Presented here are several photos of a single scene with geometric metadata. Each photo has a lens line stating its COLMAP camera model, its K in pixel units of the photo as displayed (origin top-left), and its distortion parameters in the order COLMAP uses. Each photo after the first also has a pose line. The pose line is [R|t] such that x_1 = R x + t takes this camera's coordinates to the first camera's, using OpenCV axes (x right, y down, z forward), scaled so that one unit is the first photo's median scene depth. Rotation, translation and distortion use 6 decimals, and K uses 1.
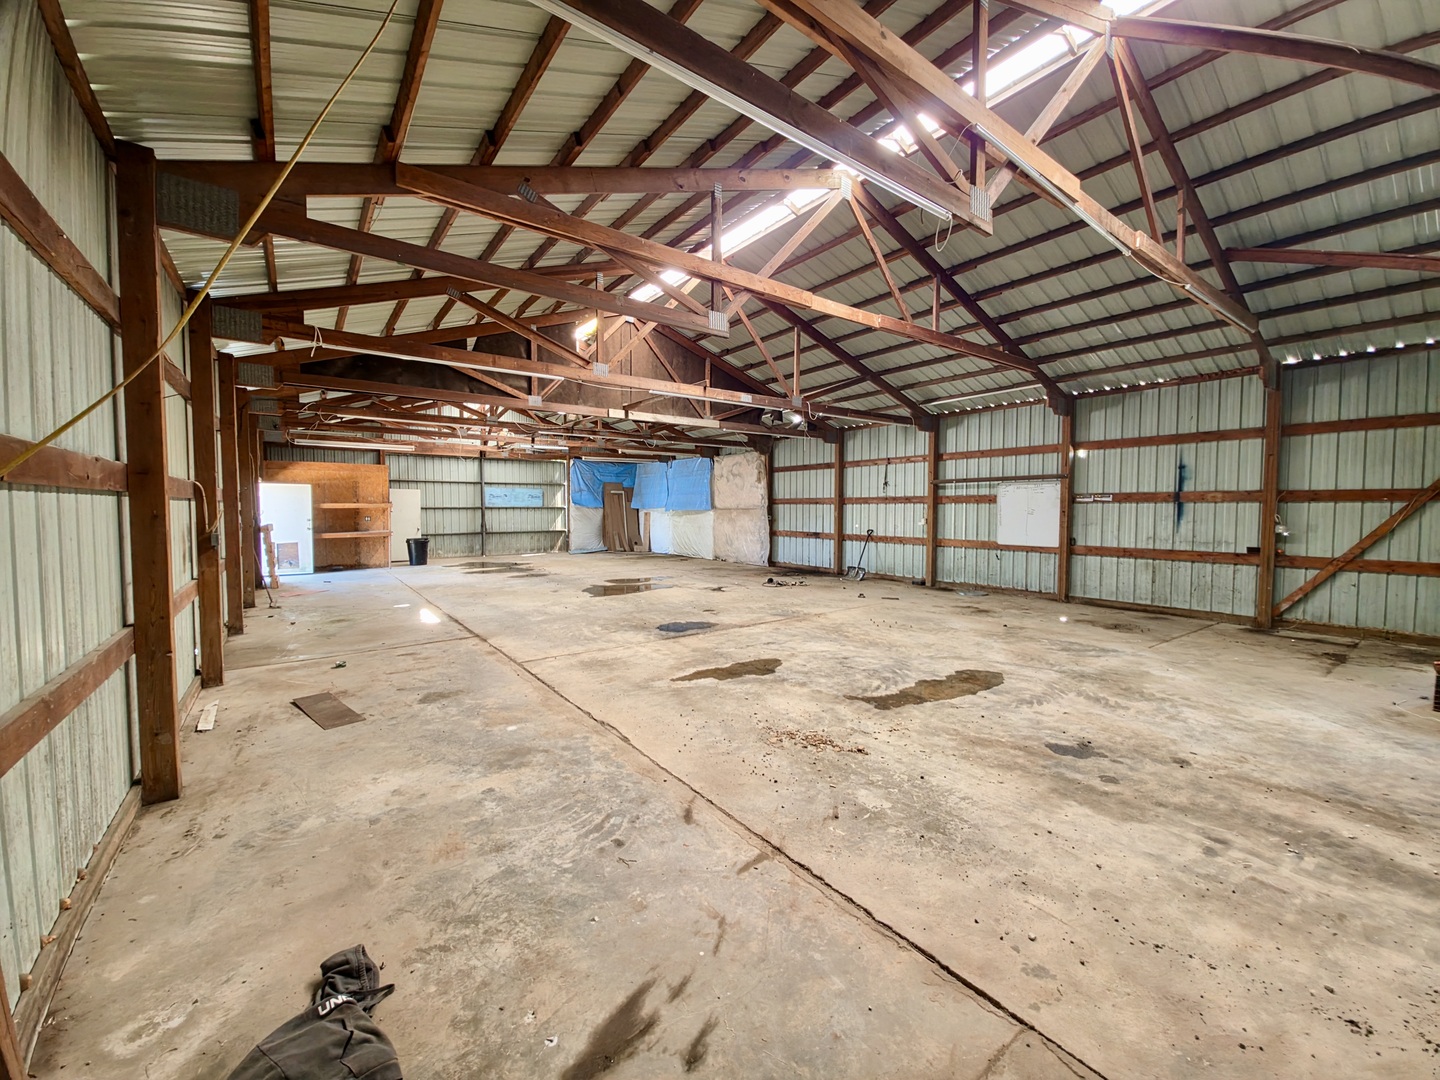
lens RADIAL K [[573.4, 0, 713.6], [0, 573.4, 533.9], [0, 0, 1]] dist [0.009112, -0.006636]
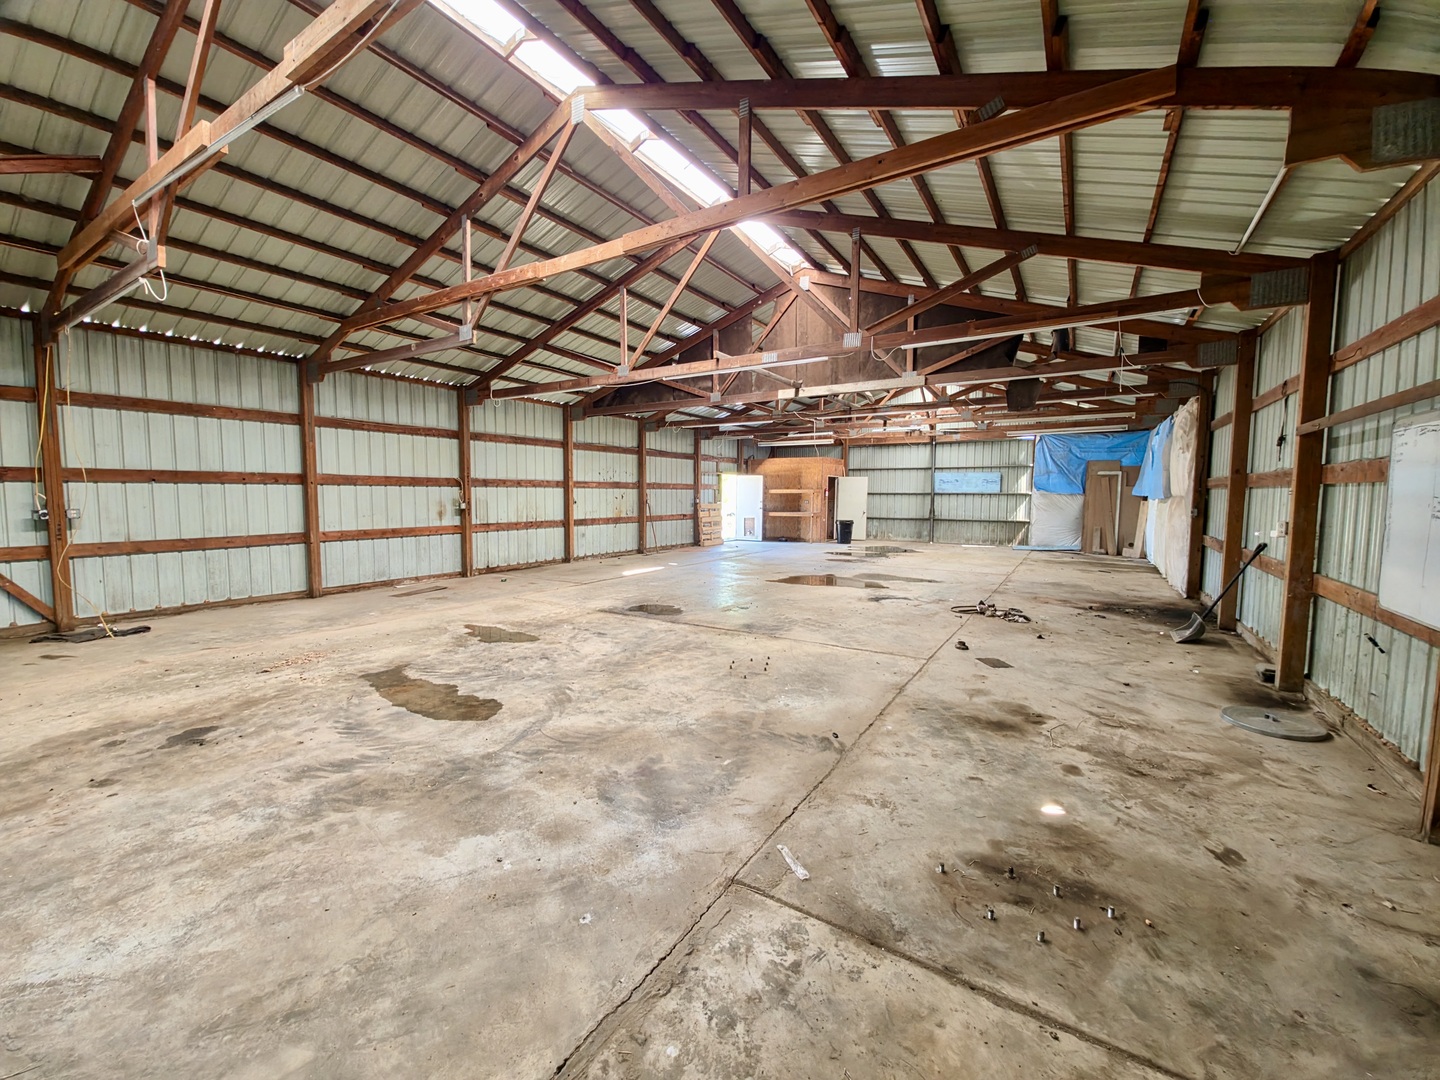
lens RADIAL K [[573.4, 0, 716.5], [0, 573.4, 529.7], [0, 0, 1]] dist [0.009112, -0.006636]
pose [[0.367140, 0.063073, -0.928025, 1.406925], [-0.049533, 0.997608, 0.048206, -0.048980], [0.928846, 0.028269, 0.369387, 1.116957]]
